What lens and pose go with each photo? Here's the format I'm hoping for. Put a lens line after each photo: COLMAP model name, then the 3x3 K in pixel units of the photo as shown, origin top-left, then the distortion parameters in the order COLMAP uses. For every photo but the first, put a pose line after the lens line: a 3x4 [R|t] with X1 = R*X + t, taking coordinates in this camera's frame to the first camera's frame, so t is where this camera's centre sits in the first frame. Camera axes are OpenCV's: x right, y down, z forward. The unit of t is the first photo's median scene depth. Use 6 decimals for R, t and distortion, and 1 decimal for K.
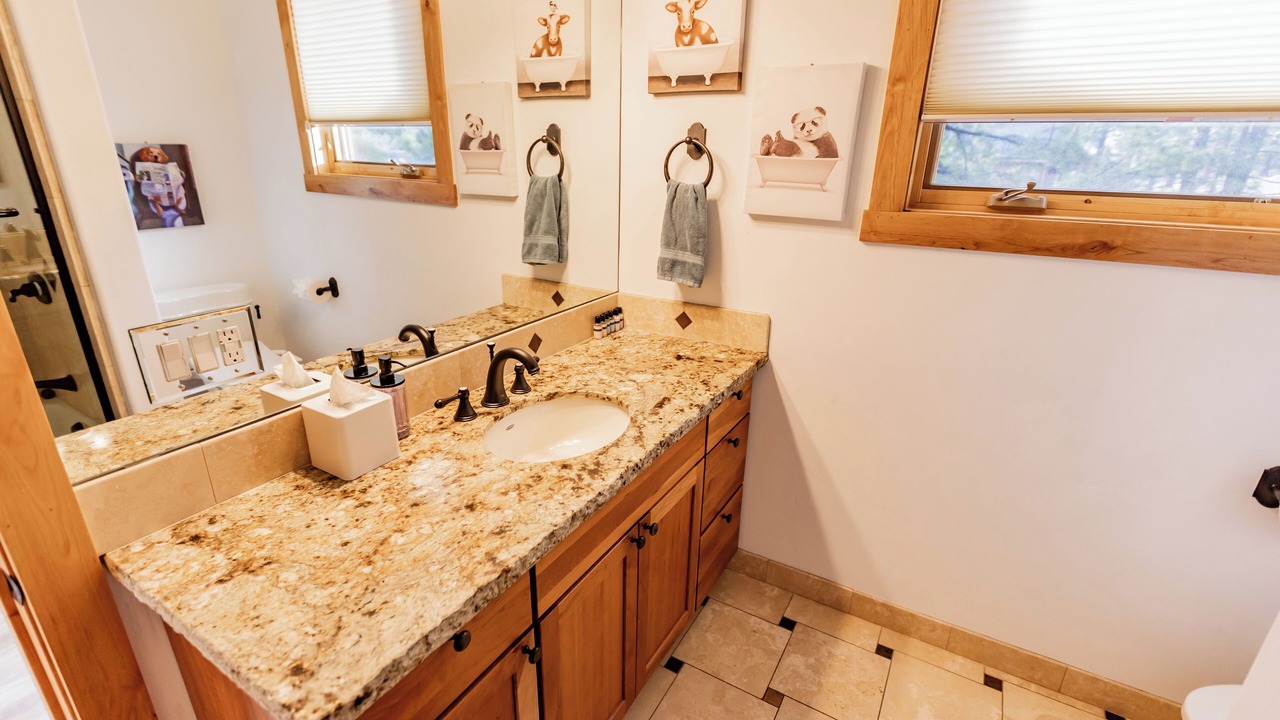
lens RADIAL K [[589.1, 0, 623.2], [0, 589.1, 360.3], [0, 0, 1]] dist [0.006827, -0.000092]
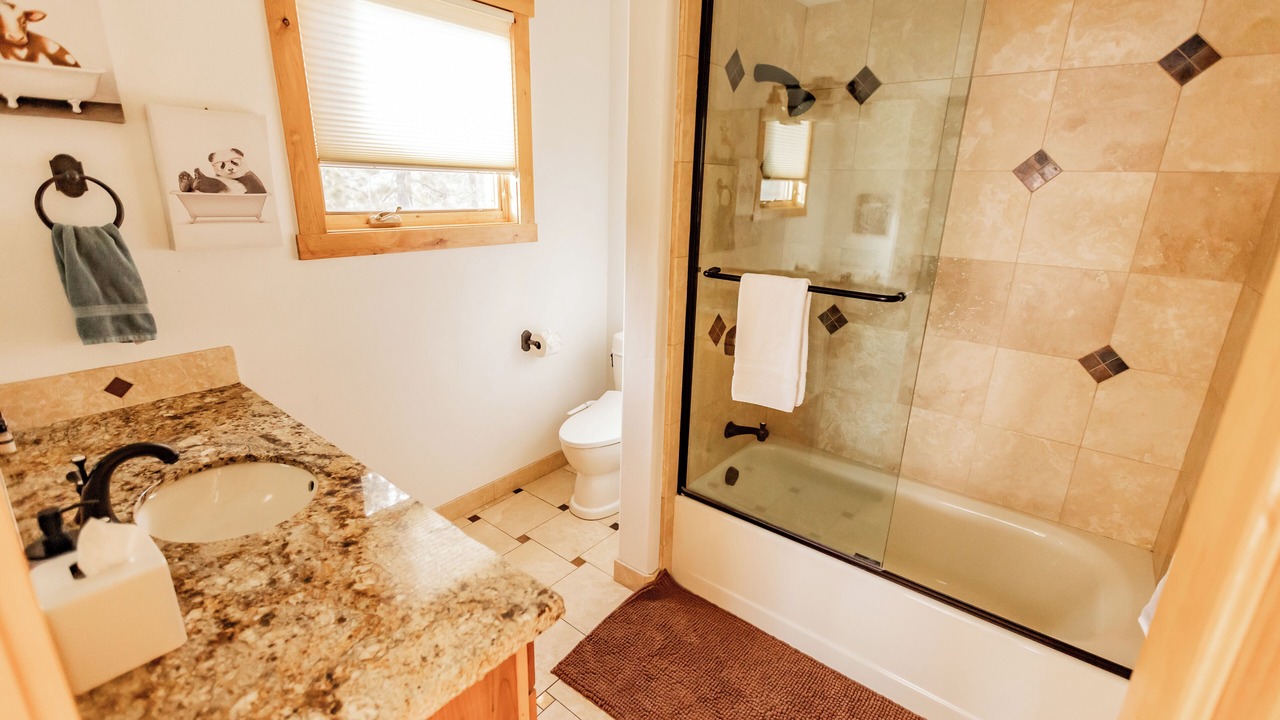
lens RADIAL K [[578.1, 0, 640.0], [0, 578.1, 360.0], [0, 0, 1]] dist [0.002593, -0.001137]
pose [[0.132883, -0.297411, 0.945457, -0.688113], [0.317127, 0.916527, 0.243739, -0.084093], [-0.939028, 0.267441, 0.216108, 0.146879]]
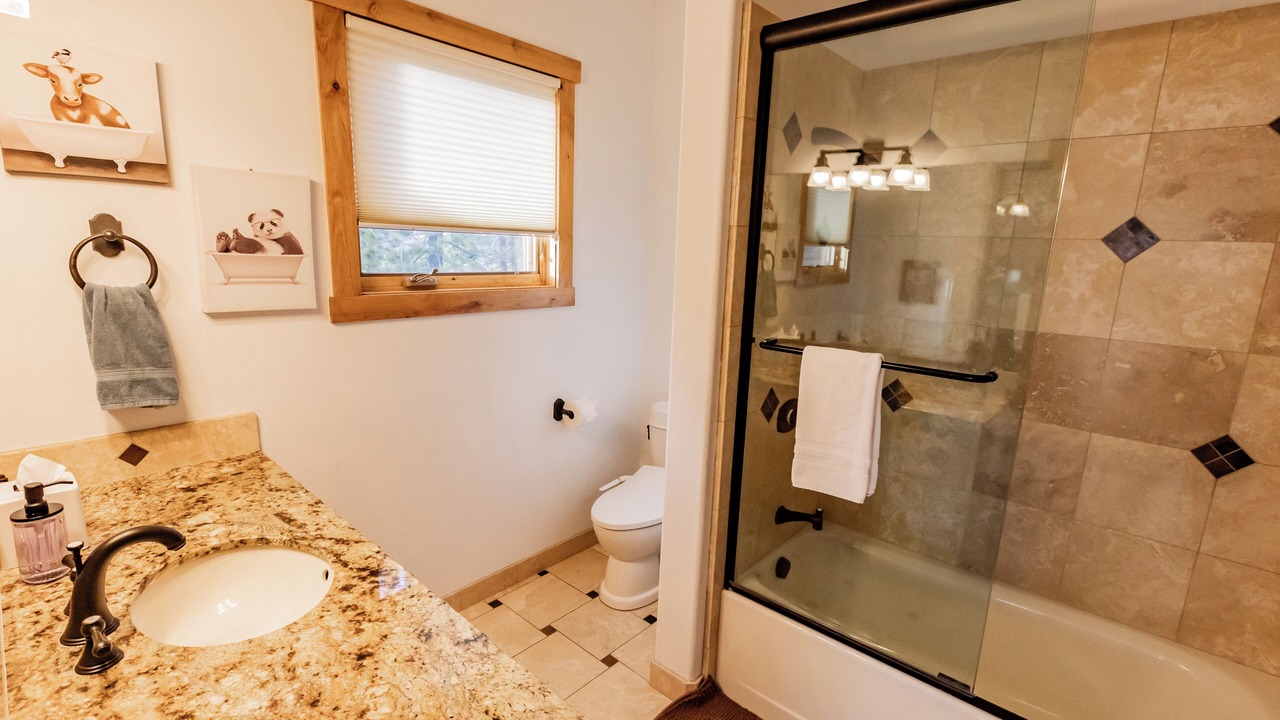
lens RADIAL K [[593.4, 0, 637.0], [0, 593.4, 364.0], [0, 0, 1]] dist [-0.001473, 0.000331]
pose [[0.182109, -0.197606, 0.963218, -0.624409], [0.305449, 0.942503, 0.135607, -0.102641], [-0.934632, 0.269519, 0.231997, 0.196111]]
